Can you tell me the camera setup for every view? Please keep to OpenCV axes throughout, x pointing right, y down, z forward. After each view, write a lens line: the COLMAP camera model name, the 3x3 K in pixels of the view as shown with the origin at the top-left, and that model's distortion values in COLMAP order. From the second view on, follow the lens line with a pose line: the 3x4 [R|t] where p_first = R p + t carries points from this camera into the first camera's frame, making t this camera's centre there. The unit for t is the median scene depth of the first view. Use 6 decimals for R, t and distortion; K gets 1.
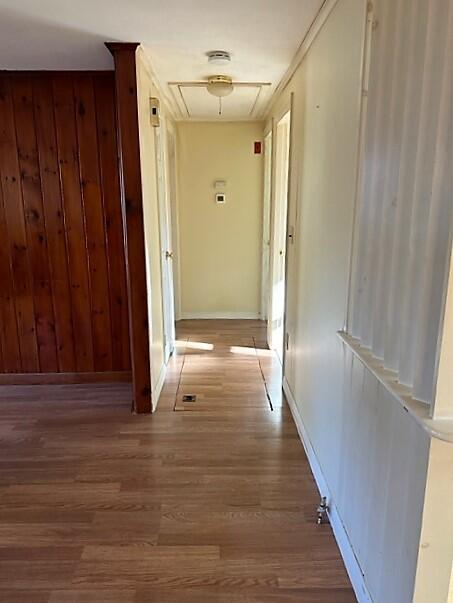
lens RADIAL K [[449.7, 0, 227.7], [0, 449.7, 298.0], [0, 0, 1]] dist [0.011957, -0.022049]
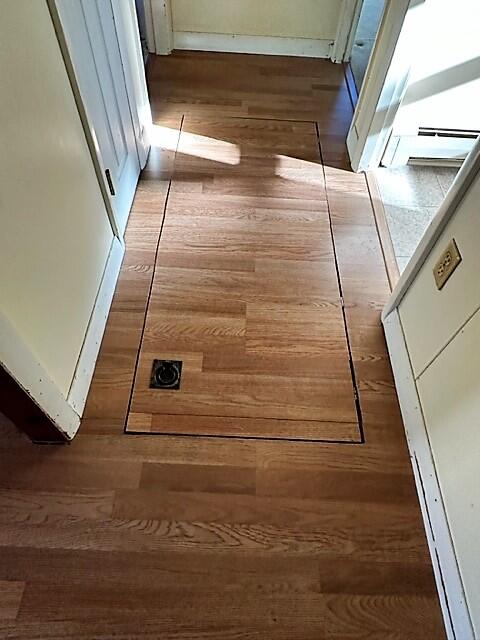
lens RADIAL K [[423.1, 0, 238.7], [0, 423.1, 320.5], [0, 0, 1]] dist [-0.002583, -0.001883]
pose [[0.998171, 0.060351, -0.003443, -0.018213], [-0.042153, 0.735750, 0.675940, -0.079818], [0.043327, -0.674558, 0.736949, 0.704020]]
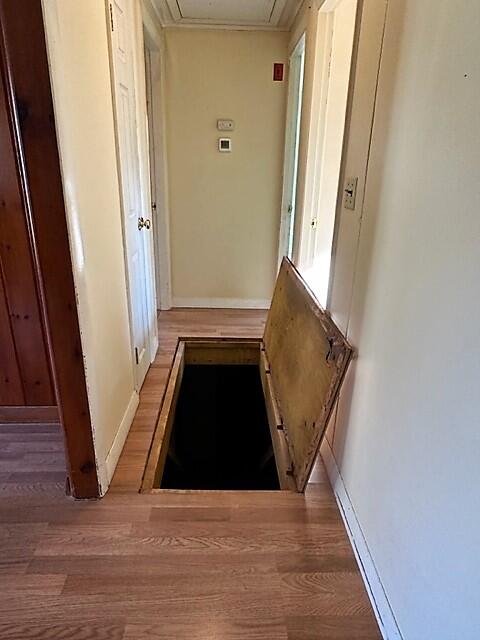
lens RADIAL K [[423.1, 0, 238.7], [0, 423.1, 322.3], [0, 0, 1]] dist [-0.002583, -0.001883]
pose [[0.999649, 0.019001, 0.018478, -0.002194], [-0.021333, 0.990548, 0.135498, -0.045520], [-0.015729, -0.135845, 0.990605, 0.423474]]
